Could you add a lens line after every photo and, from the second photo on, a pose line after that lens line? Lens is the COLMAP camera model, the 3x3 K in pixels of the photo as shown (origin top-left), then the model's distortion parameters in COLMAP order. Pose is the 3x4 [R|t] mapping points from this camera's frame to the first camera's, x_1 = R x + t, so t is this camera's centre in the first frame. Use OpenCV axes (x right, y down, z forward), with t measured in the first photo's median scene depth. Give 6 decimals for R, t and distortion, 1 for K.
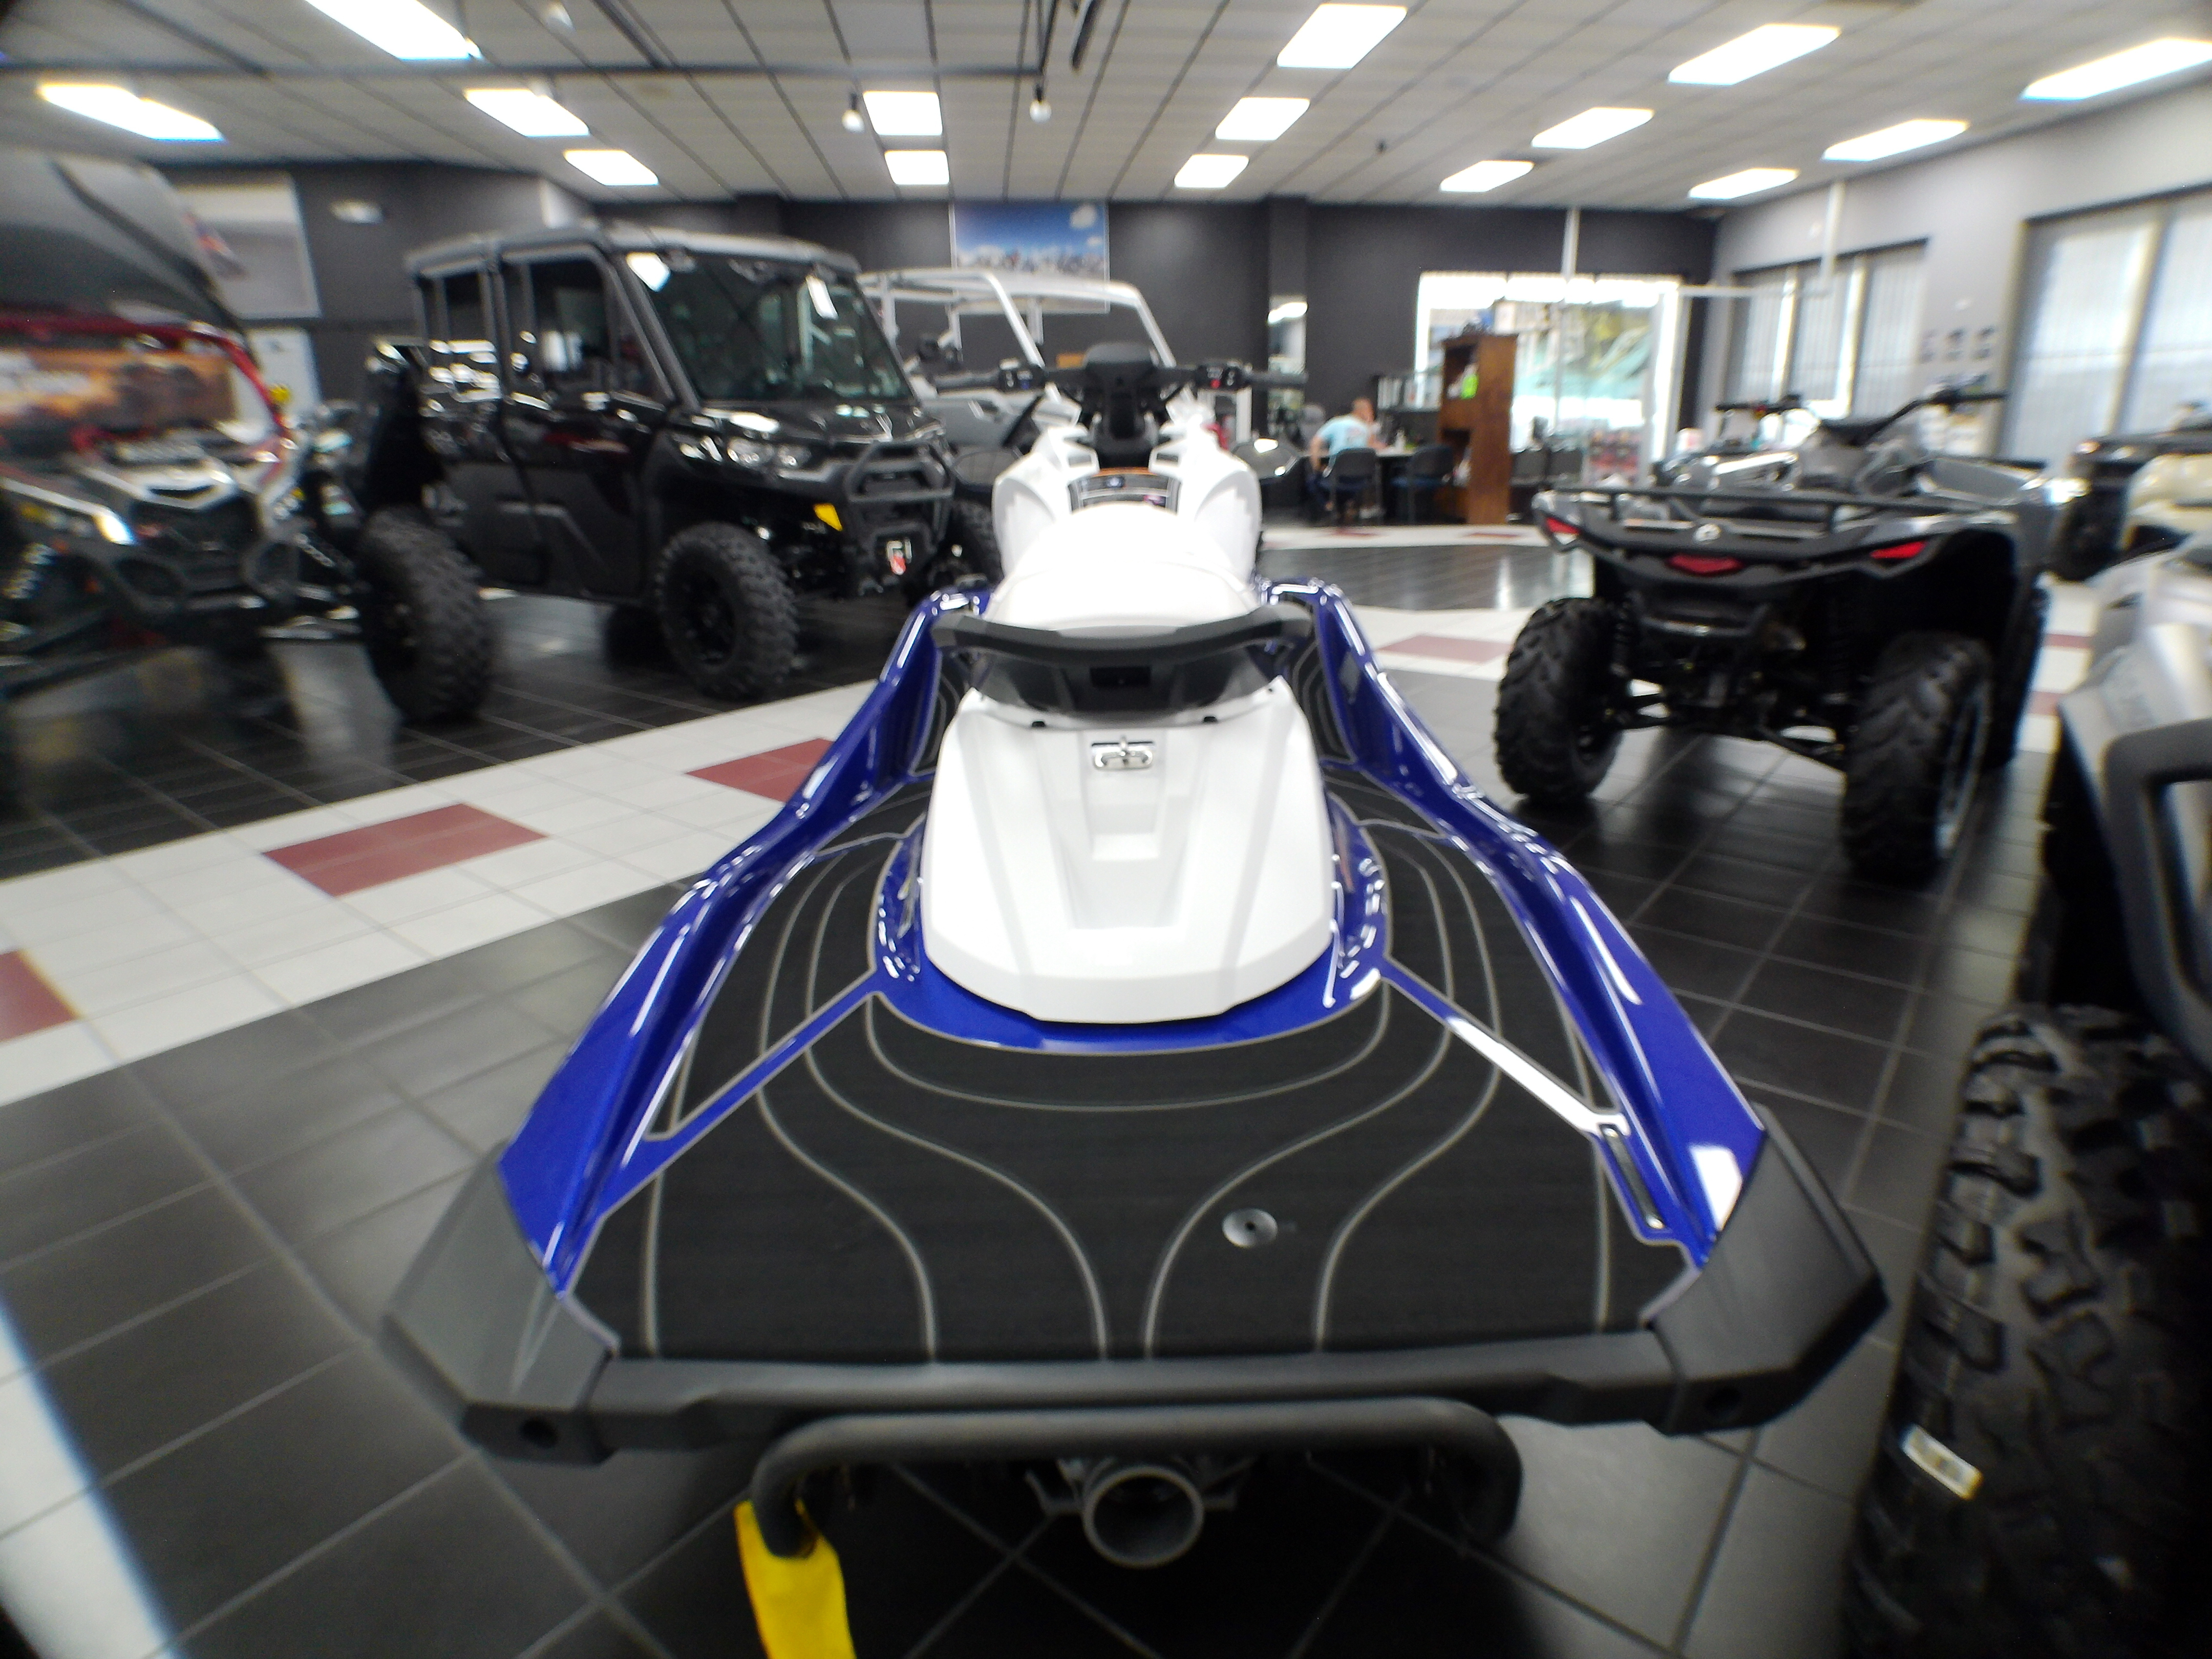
lens RADIAL K [[1209.2, 0, 1106.0], [0, 1209.2, 829.5], [0, 0, 1]] dist [-0.082632, 0.027303]
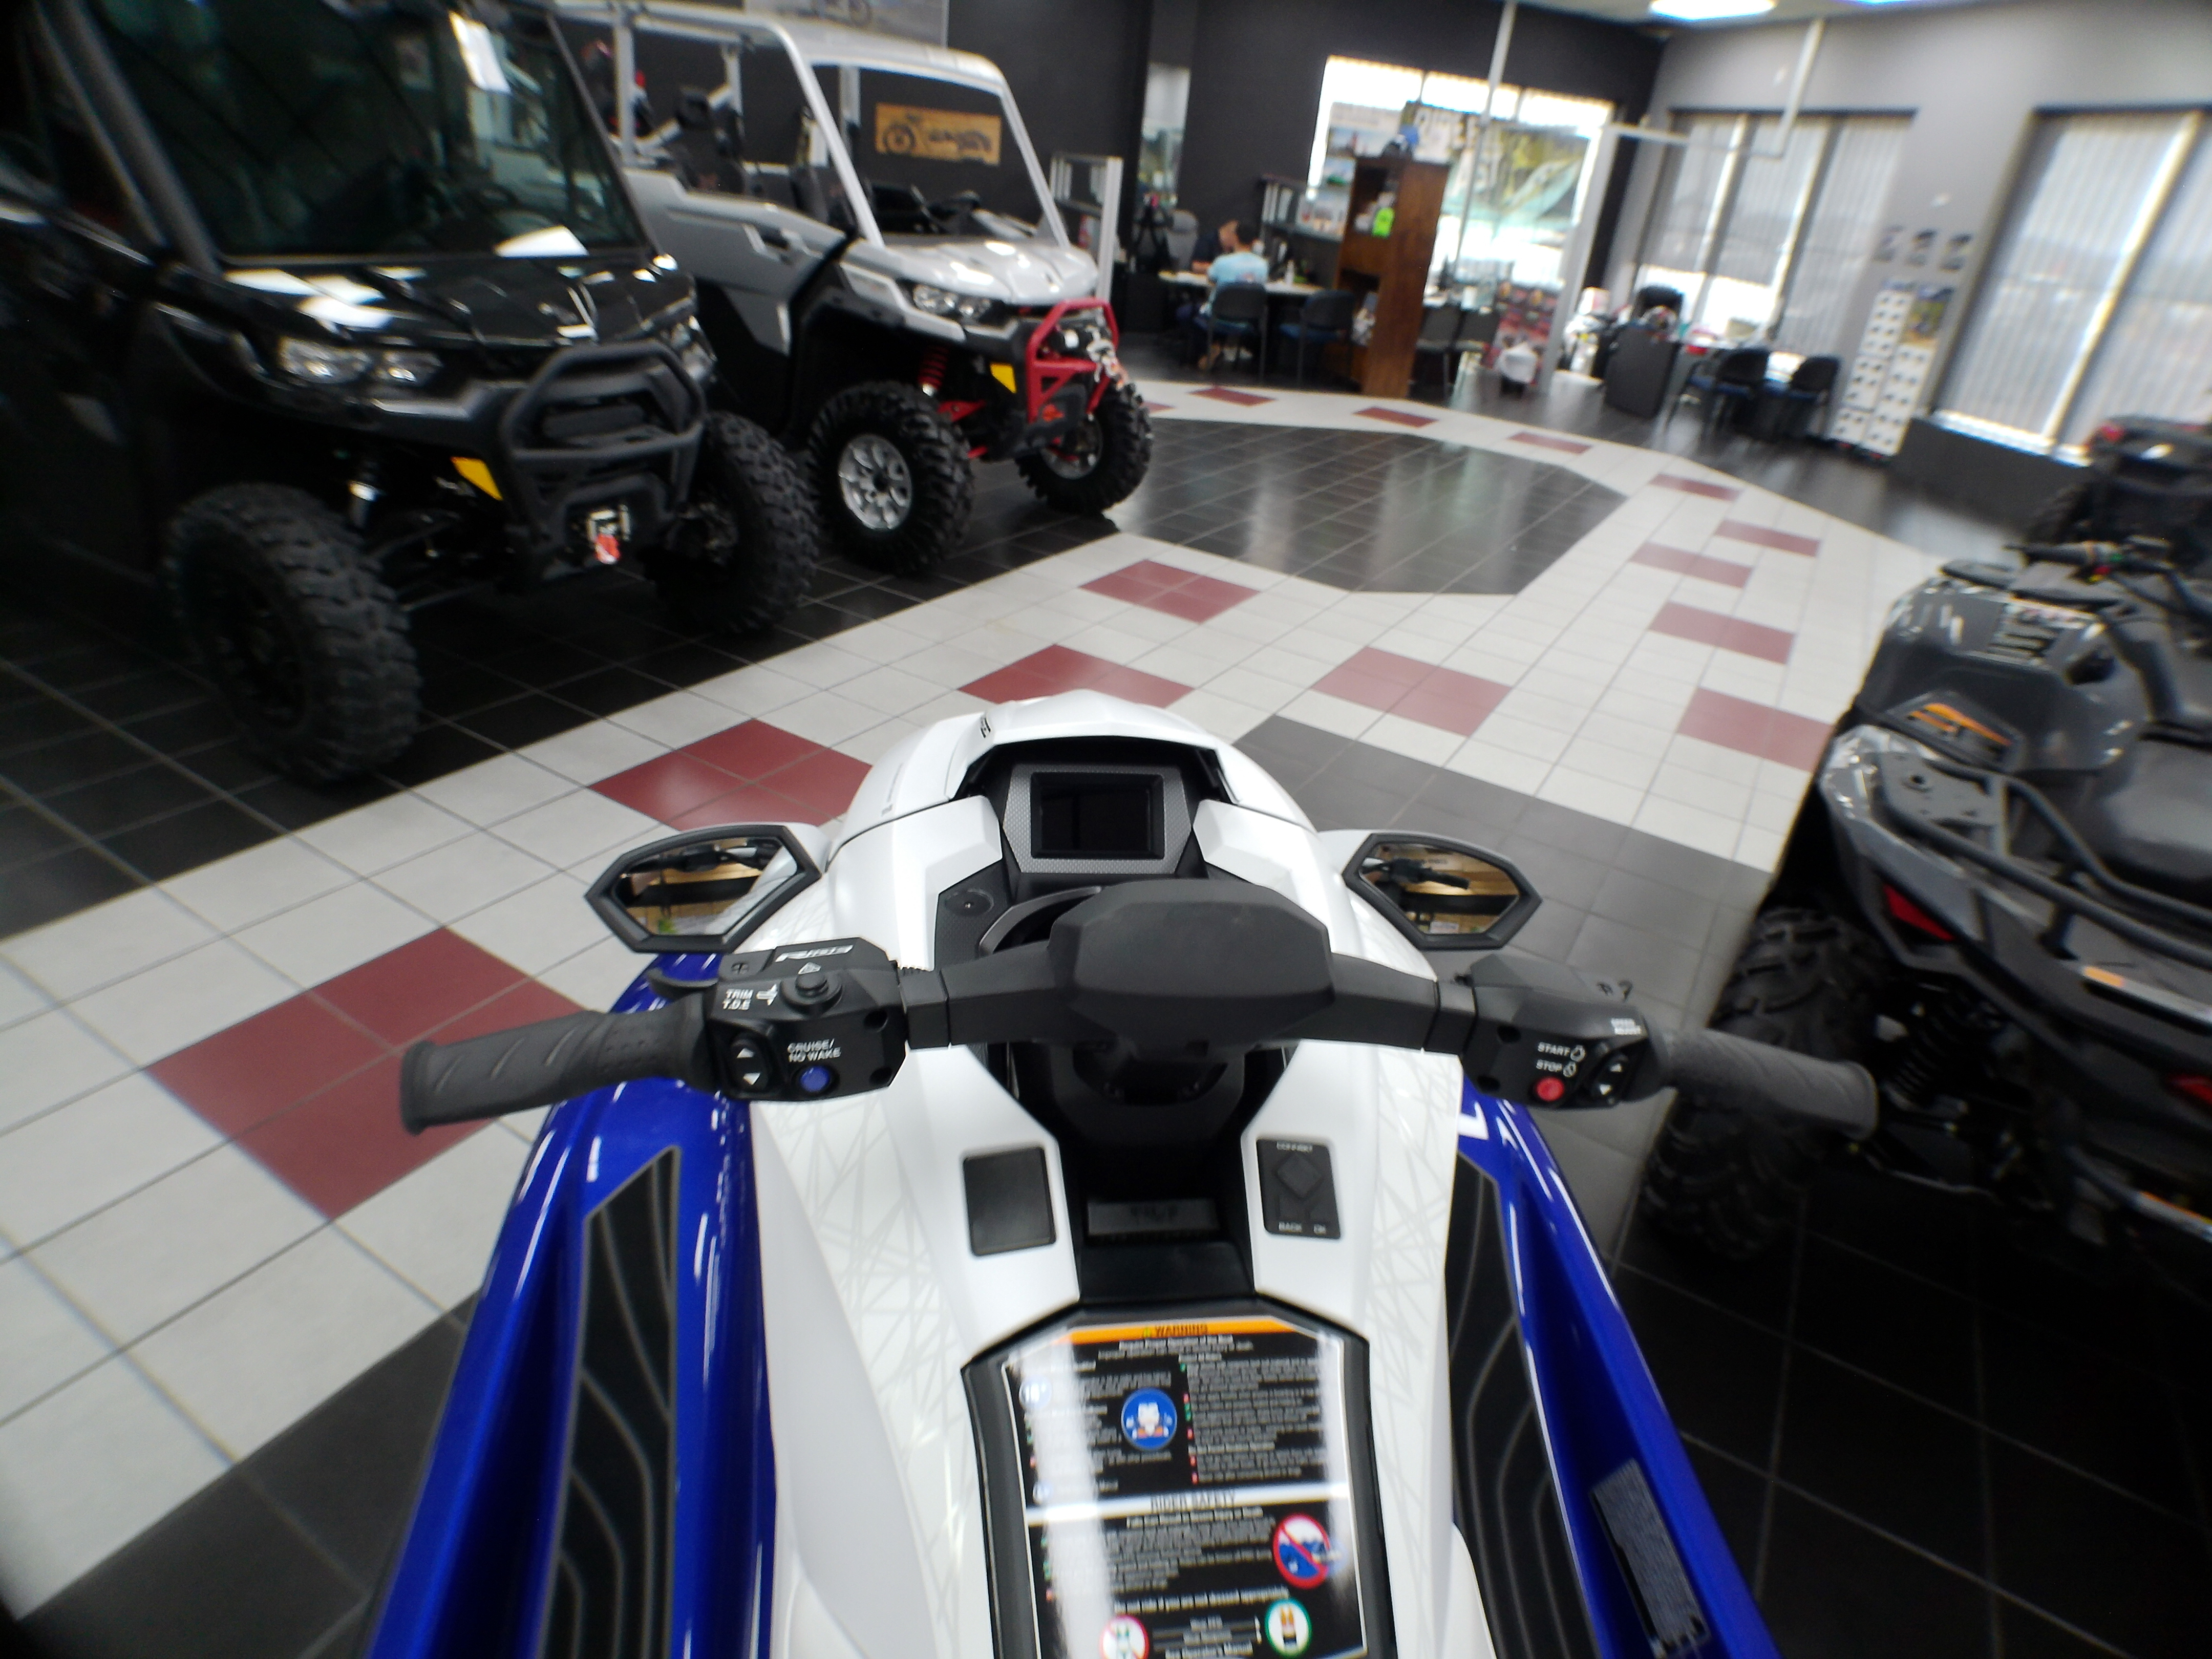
lens RADIAL K [[1209.2, 0, 1106.0], [0, 1209.2, 829.5], [0, 0, 1]] dist [-0.082632, 0.027303]
pose [[0.983720, 0.038107, 0.175623, -0.011477], [-0.070431, 0.980832, 0.181683, -0.096208], [-0.165333, -0.191094, 0.967547, 0.161476]]
